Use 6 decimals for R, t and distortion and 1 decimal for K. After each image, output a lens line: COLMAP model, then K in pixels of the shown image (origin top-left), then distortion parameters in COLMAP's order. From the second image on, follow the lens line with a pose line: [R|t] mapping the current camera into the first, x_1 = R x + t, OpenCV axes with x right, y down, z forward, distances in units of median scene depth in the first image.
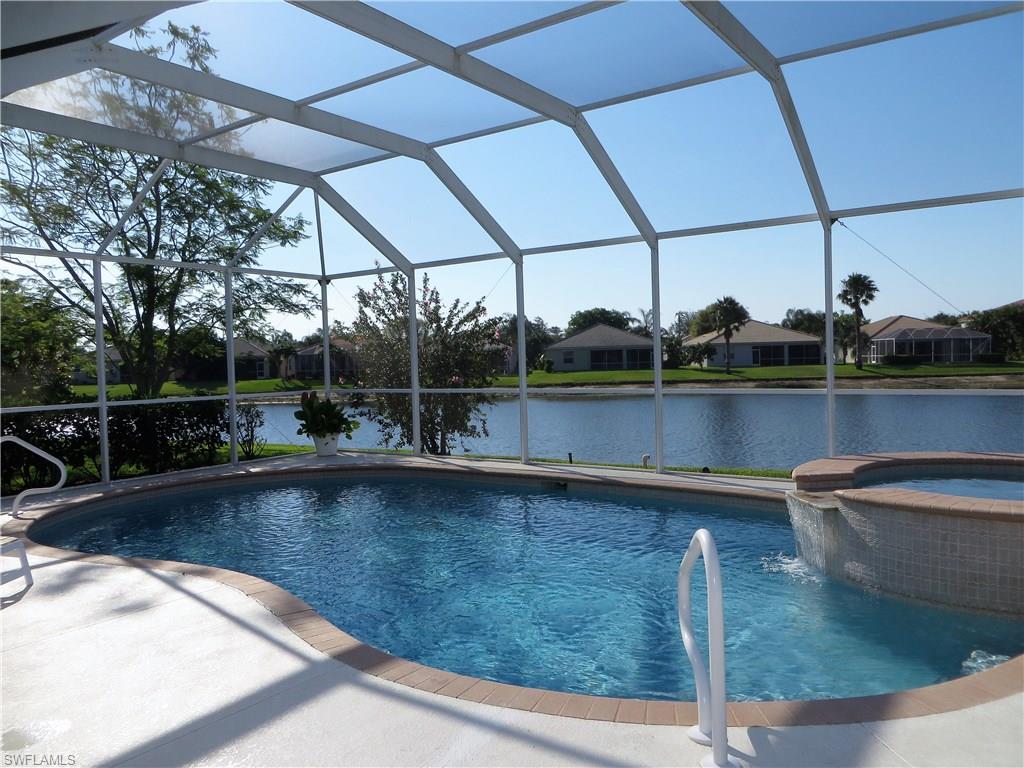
lens RADIAL K [[760.3, 0, 511.7], [0, 760.3, 383.4], [0, 0, 1]] dist [0.003381, 0.000729]
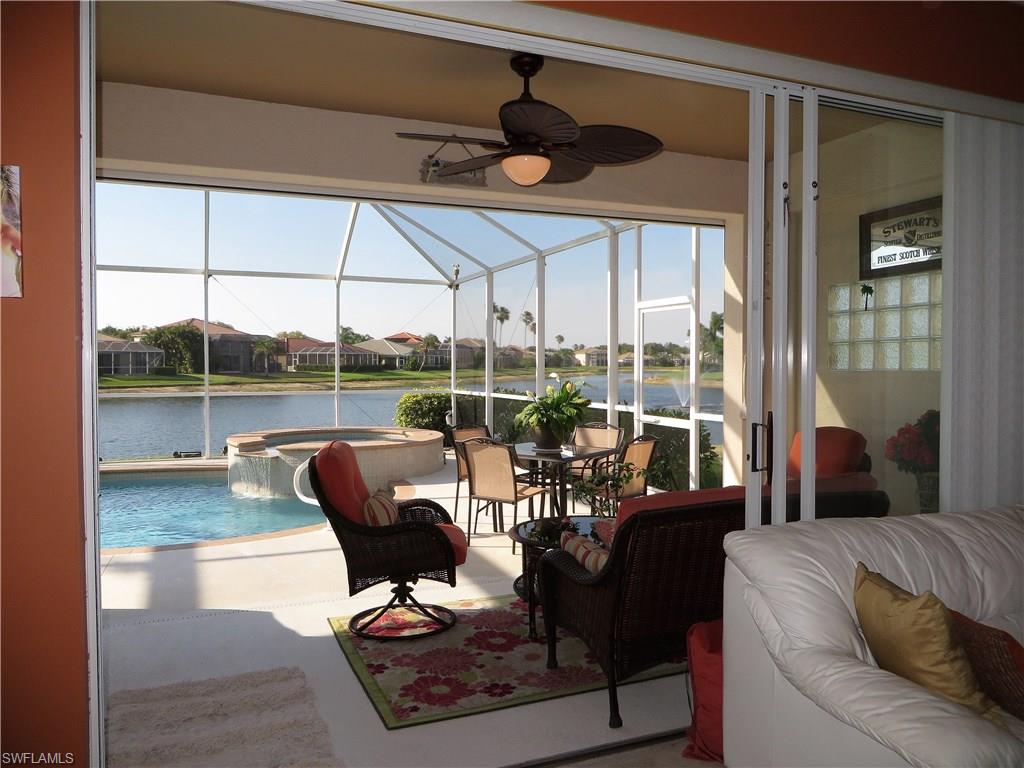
lens RADIAL K [[760.3, 0, 513.6], [0, 760.3, 382.7], [0, 0, 1]] dist [0.003381, 0.000729]
pose [[0.537090, -0.003628, 0.843517, -0.423704], [0.018053, 0.999811, -0.007195, 0.009953], [-0.843332, 0.019093, 0.537054, -0.178748]]
